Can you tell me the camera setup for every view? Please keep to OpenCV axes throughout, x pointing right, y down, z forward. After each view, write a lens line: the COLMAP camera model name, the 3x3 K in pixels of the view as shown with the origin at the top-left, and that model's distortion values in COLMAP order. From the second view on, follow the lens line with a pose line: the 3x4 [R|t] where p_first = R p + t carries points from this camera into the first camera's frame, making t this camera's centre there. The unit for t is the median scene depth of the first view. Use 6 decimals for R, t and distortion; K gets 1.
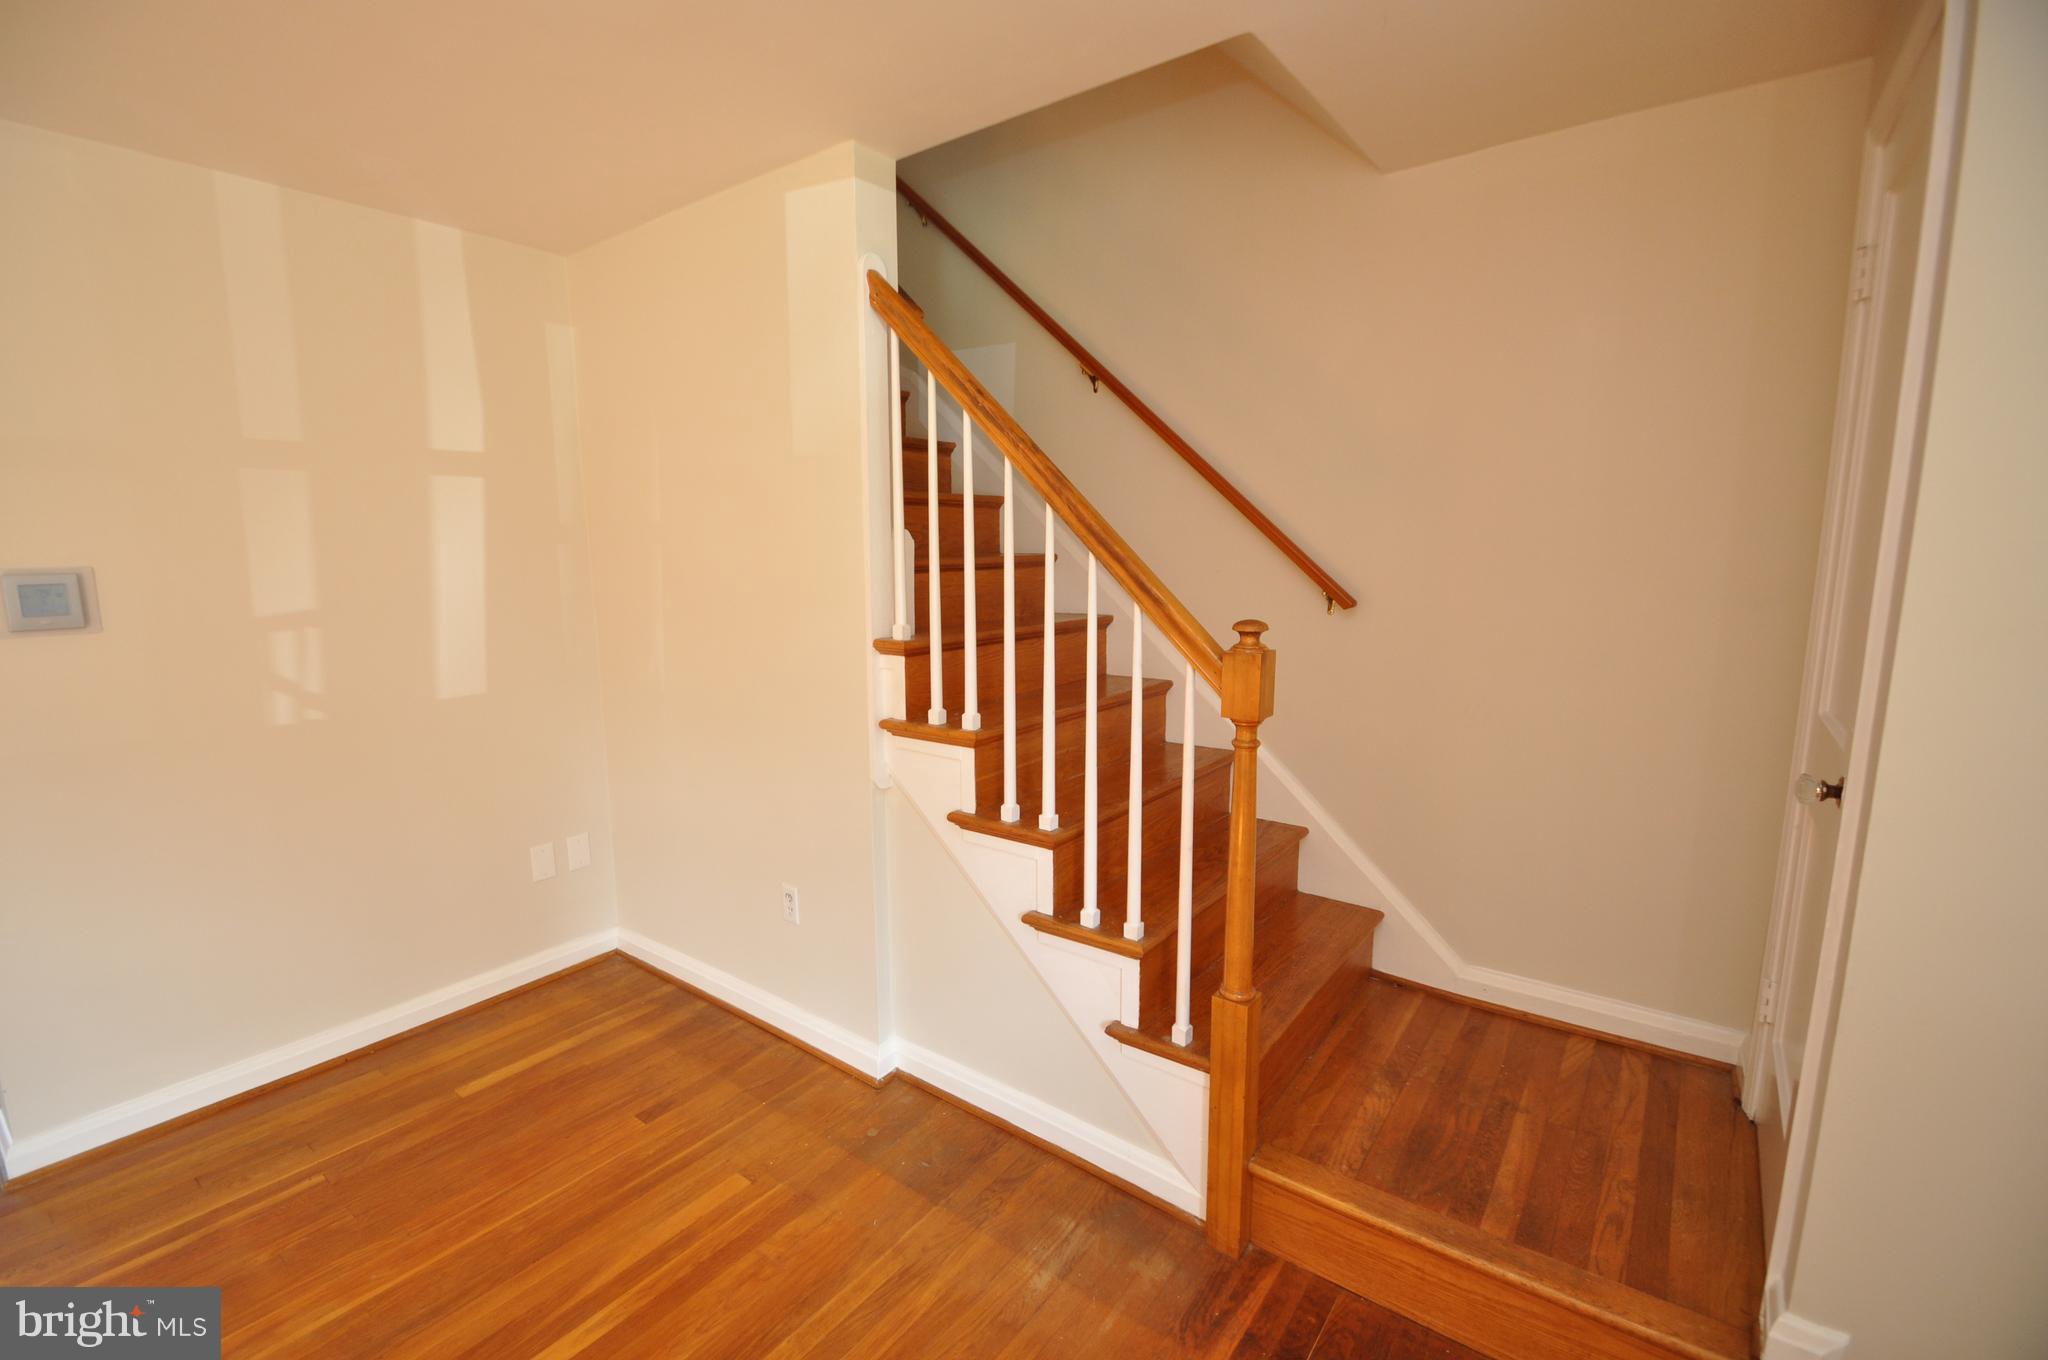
lens RADIAL K [[888.8, 0, 1023.0], [0, 888.8, 687.7], [0, 0, 1]] dist [0.003995, 0.000295]
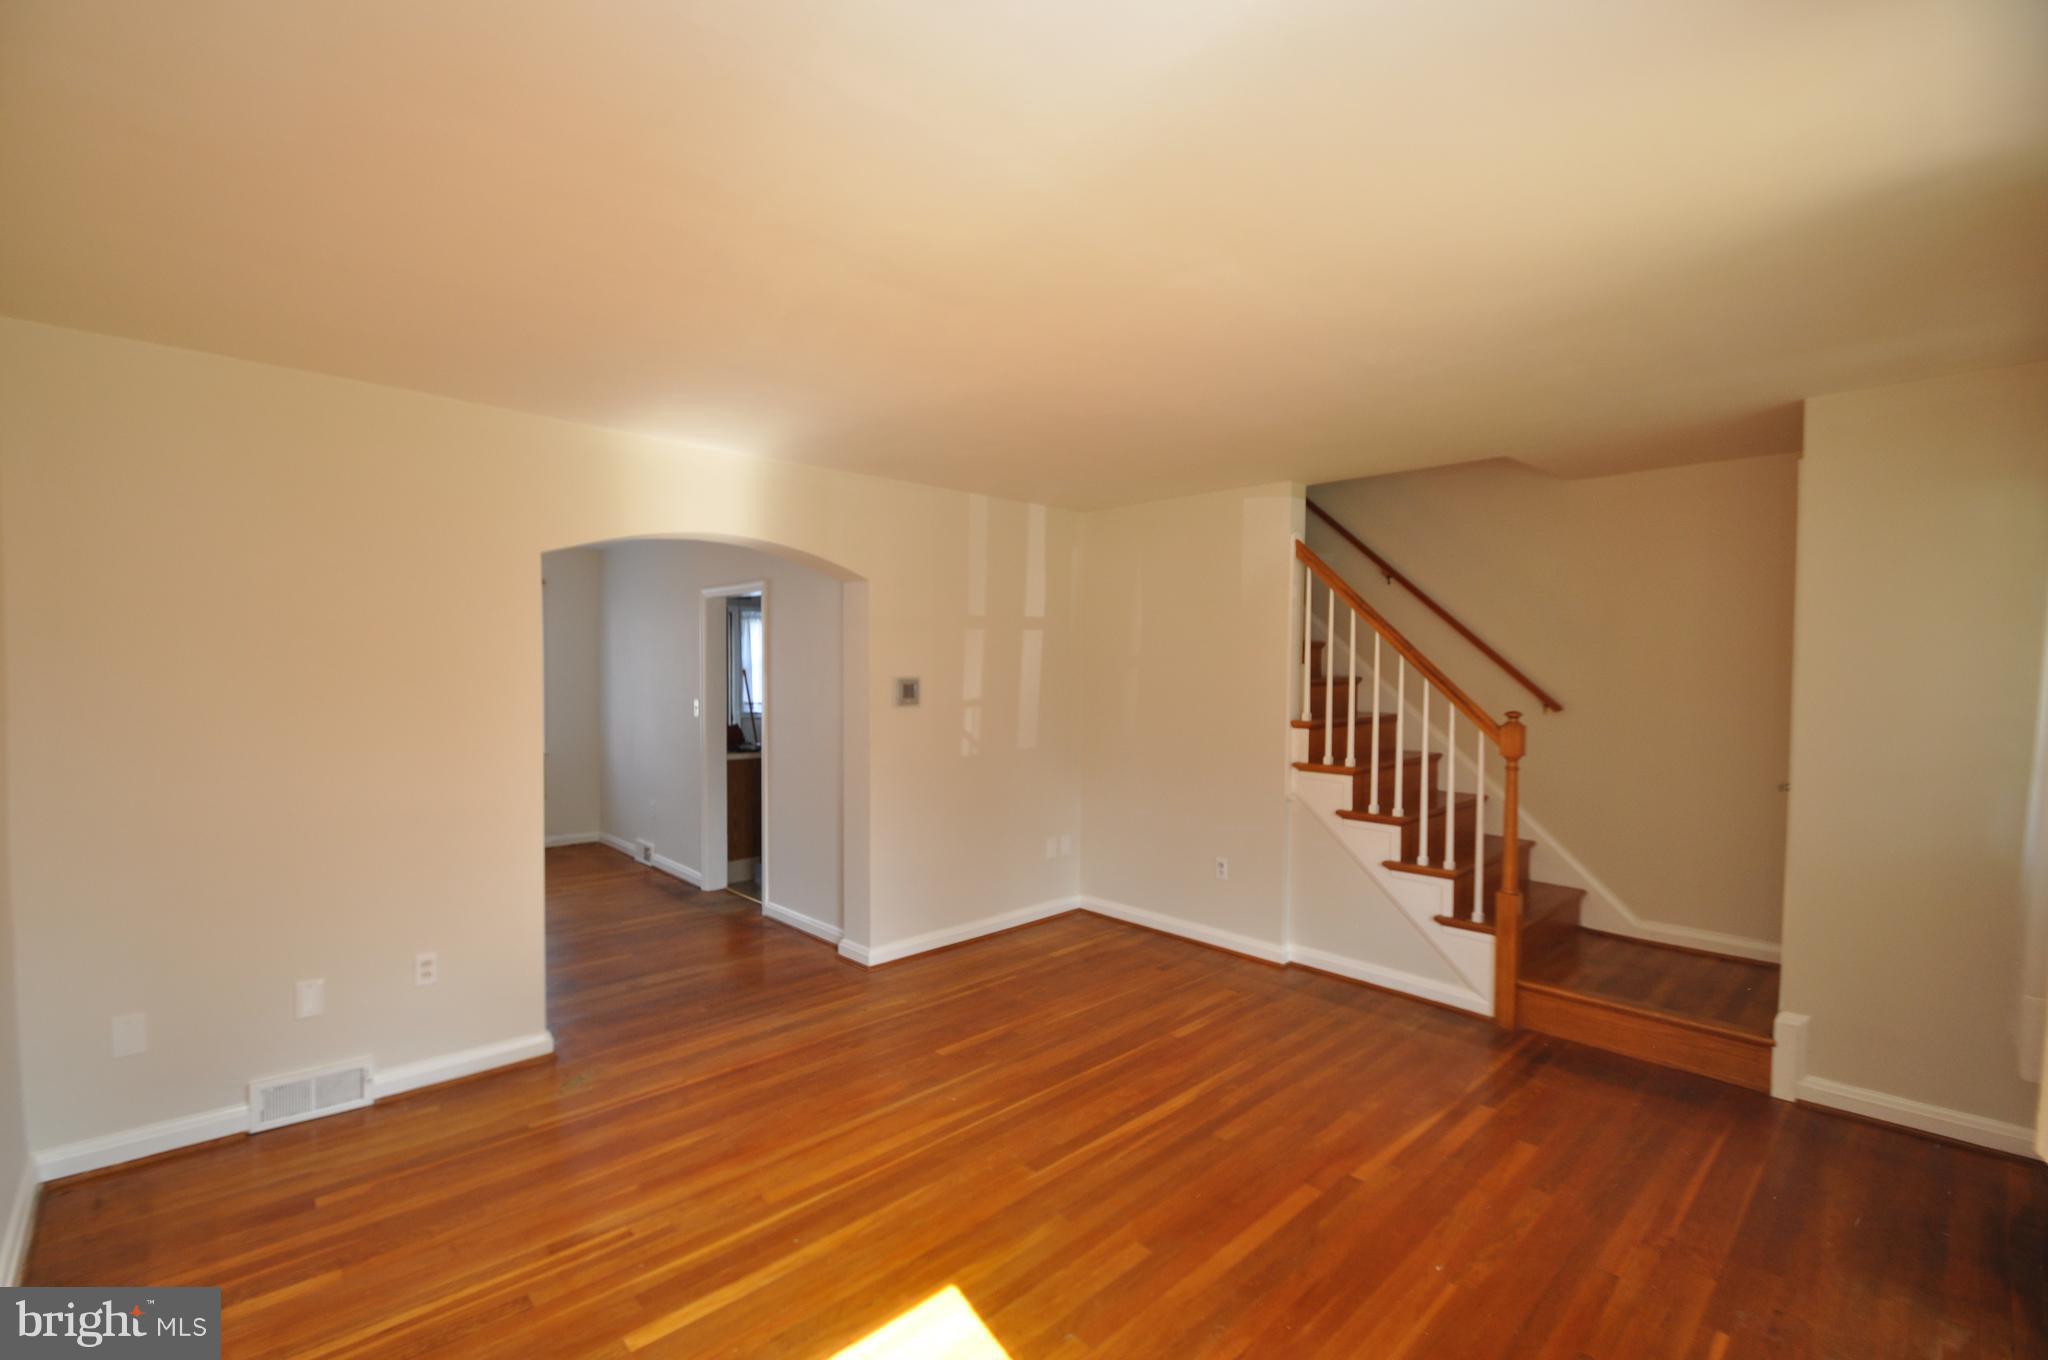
lens RADIAL K [[888.8, 0, 1017.2], [0, 888.8, 670.1], [0, 0, 1]] dist [0.003995, 0.000295]
pose [[0.984126, 0.018532, -0.176501, -0.425708], [-0.043770, 0.989156, -0.140195, 0.139322], [0.171989, 0.145695, 0.974265, -1.035857]]
